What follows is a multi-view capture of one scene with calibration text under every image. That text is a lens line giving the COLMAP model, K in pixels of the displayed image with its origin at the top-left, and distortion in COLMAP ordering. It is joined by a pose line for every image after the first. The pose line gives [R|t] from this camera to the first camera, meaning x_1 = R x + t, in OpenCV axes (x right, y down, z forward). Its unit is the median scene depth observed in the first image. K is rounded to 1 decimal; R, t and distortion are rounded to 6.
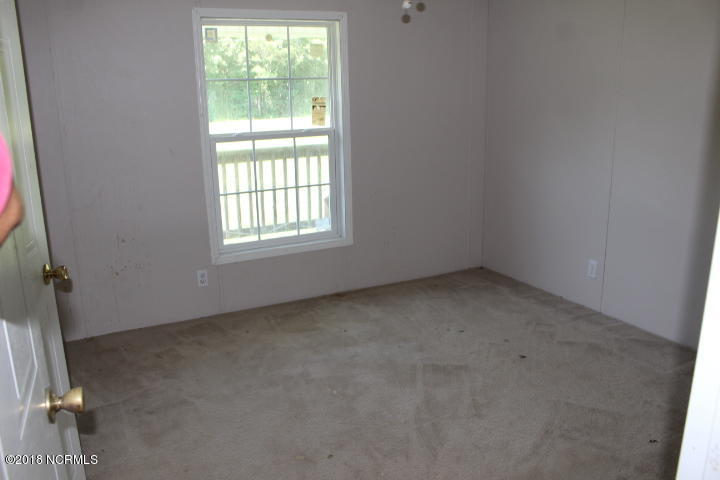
lens RADIAL K [[602.0, 0, 360.0], [0, 602.0, 240.0], [0, 0, 1]] dist [-0.119265, 0.000687]
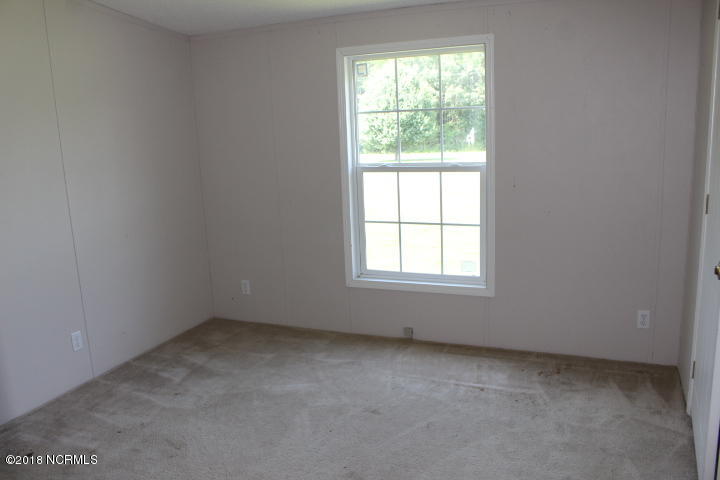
lens RADIAL K [[611.0, 0, 360.0], [0, 611.0, 240.0], [0, 0, 1]] dist [-0.002229, -0.000554]
pose [[0.670643, 0.138942, -0.728651, 0.521884], [-0.165778, 0.985529, 0.035344, -0.076252], [0.723018, 0.097092, 0.683972, 0.247008]]
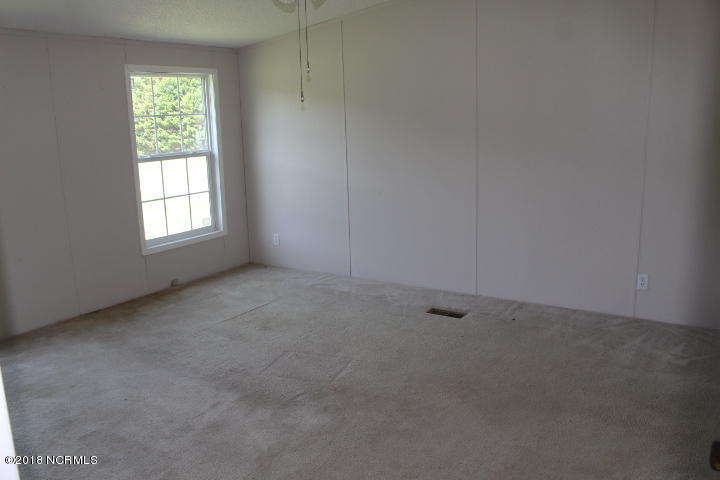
lens RADIAL K [[602.0, 0, 360.0], [0, 602.0, 240.0], [0, 0, 1]] dist [-0.119265, 0.000687]
pose [[0.838351, -0.102276, 0.535451, -0.518762], [0.129555, 0.991481, -0.013462, 0.083247], [-0.529513, 0.080656, 0.844459, -0.337694]]
